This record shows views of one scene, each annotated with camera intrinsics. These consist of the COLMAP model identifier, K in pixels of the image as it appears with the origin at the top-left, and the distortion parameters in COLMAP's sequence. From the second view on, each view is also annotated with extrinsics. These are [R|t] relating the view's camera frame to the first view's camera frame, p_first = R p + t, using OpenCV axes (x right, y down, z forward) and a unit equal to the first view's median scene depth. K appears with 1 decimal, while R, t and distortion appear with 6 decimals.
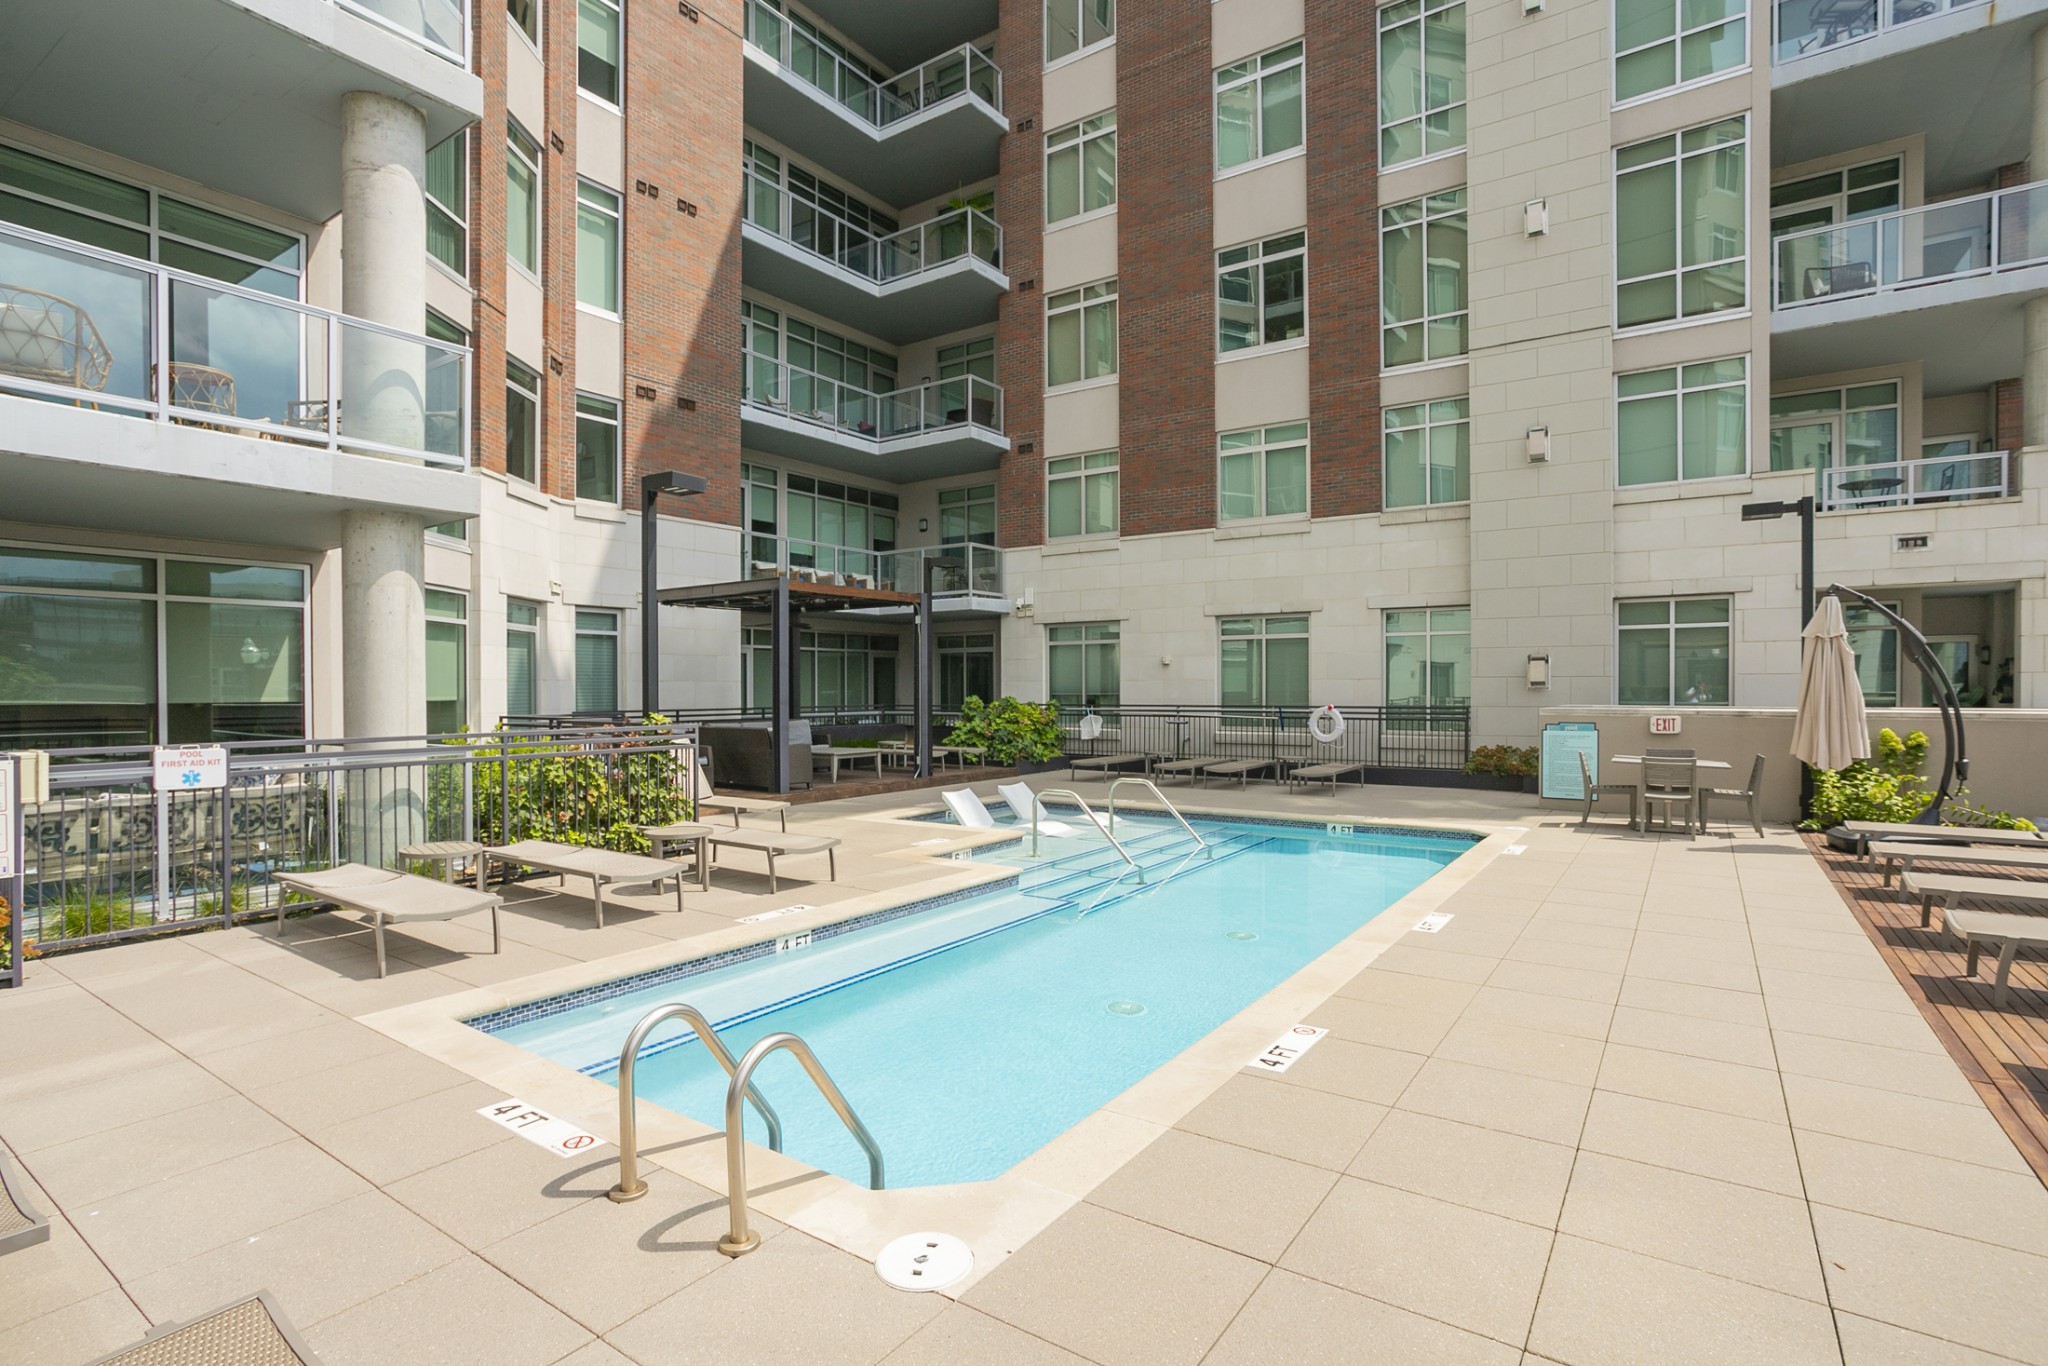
lens RADIAL K [[975.7, 0, 1020.7], [0, 975.7, 682.4], [0, 0, 1]] dist [-0.048148, -0.000025]
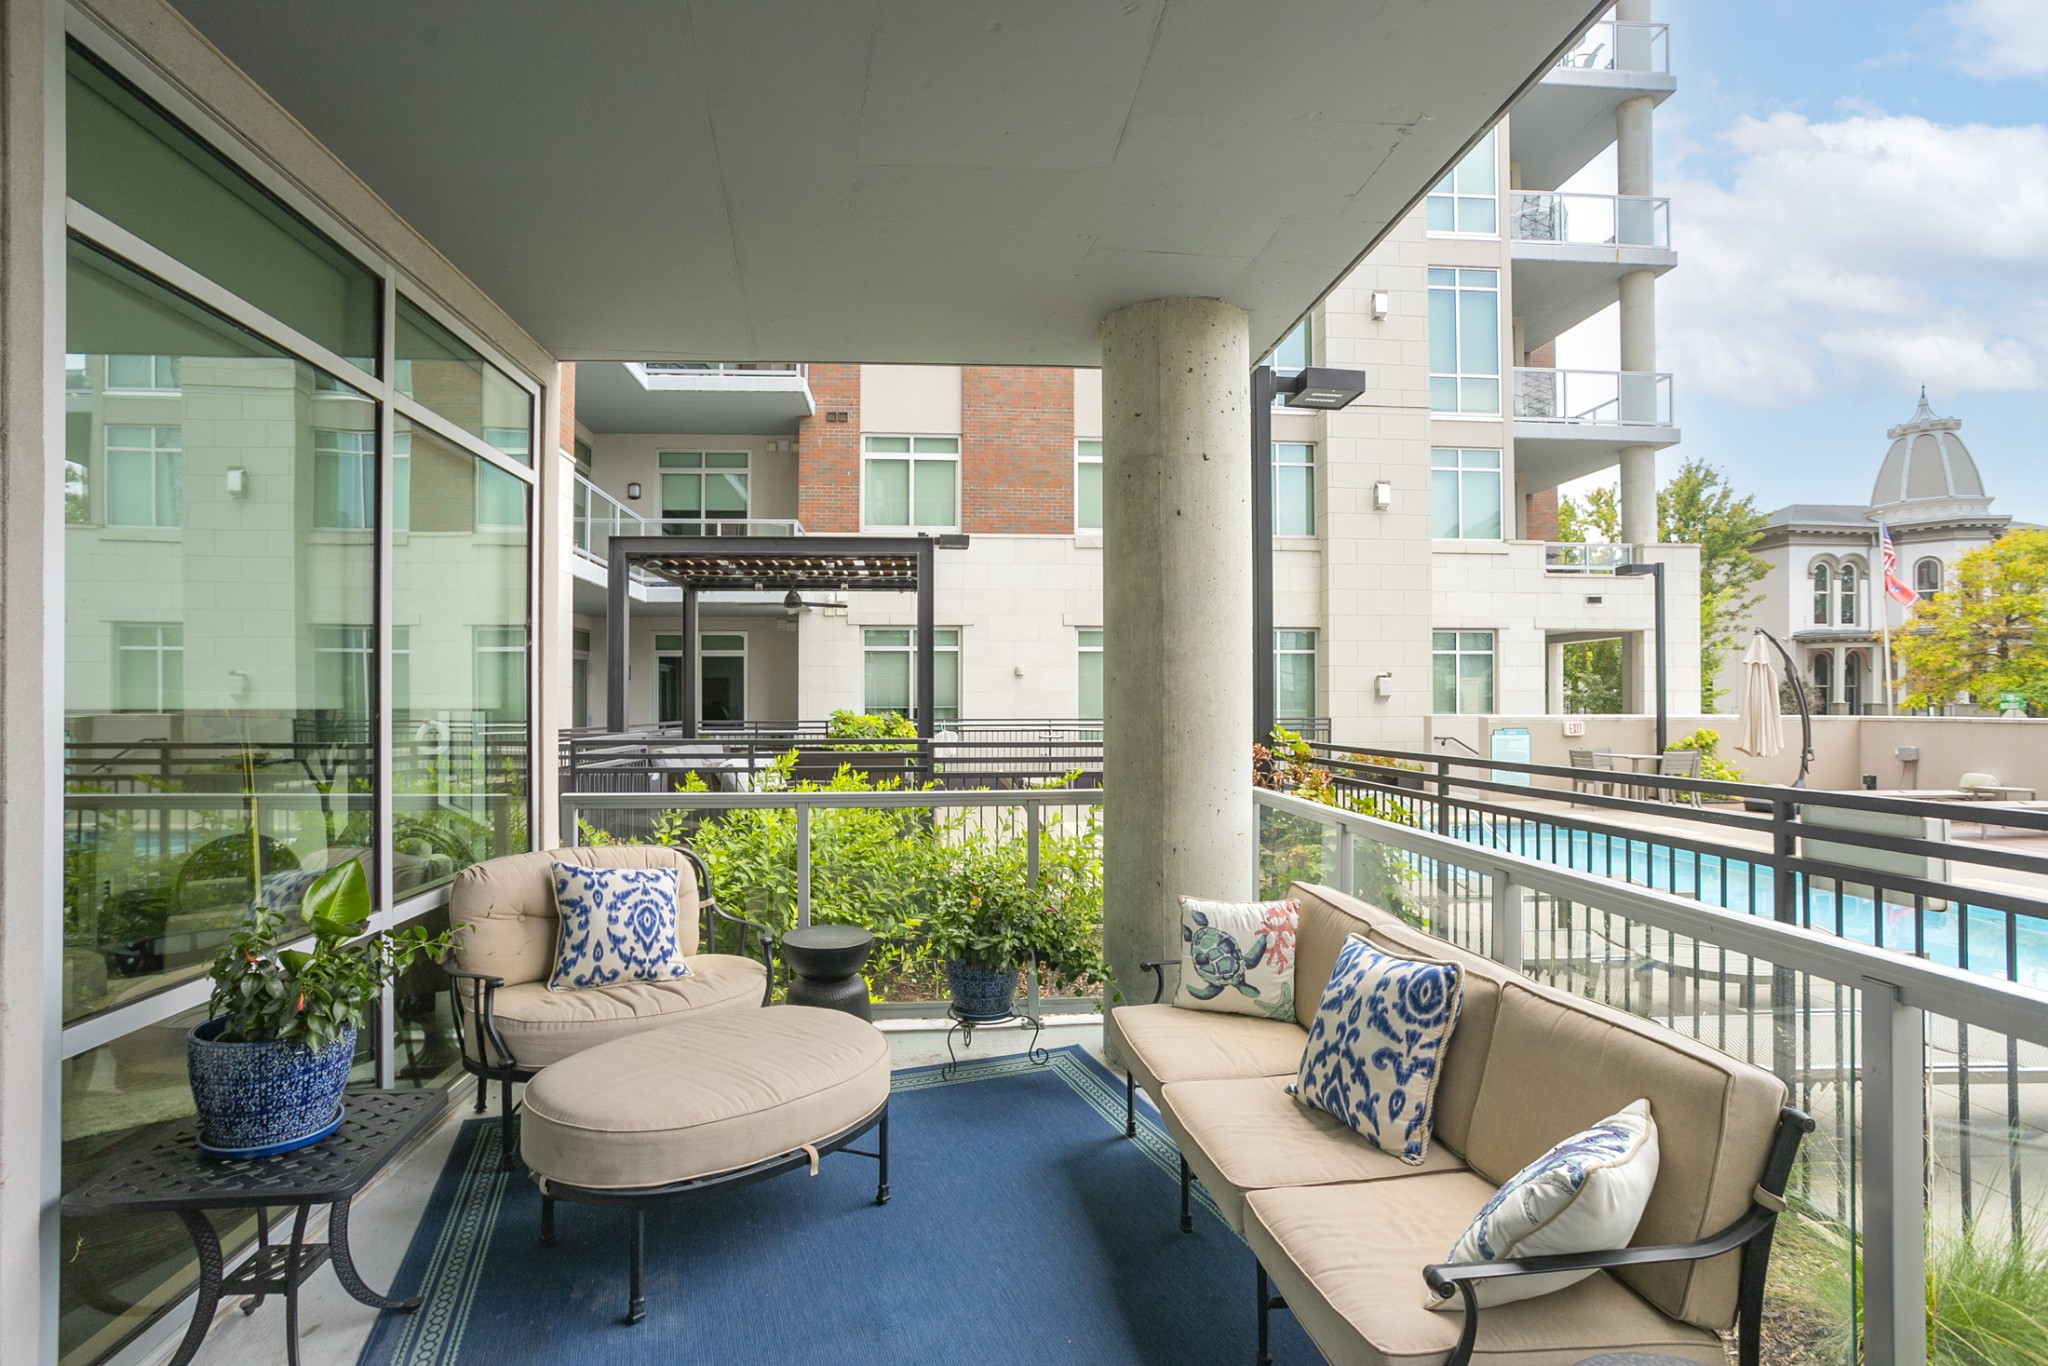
lens RADIAL K [[975.7, 0, 1021.4], [0, 975.7, 699.6], [0, 0, 1]] dist [-0.048148, -0.000025]
pose [[0.779966, 0.006056, 0.625792, -0.442232], [-0.004496, 0.999982, -0.004074, 0.008484], [-0.625805, 0.000364, 0.779979, 0.273722]]
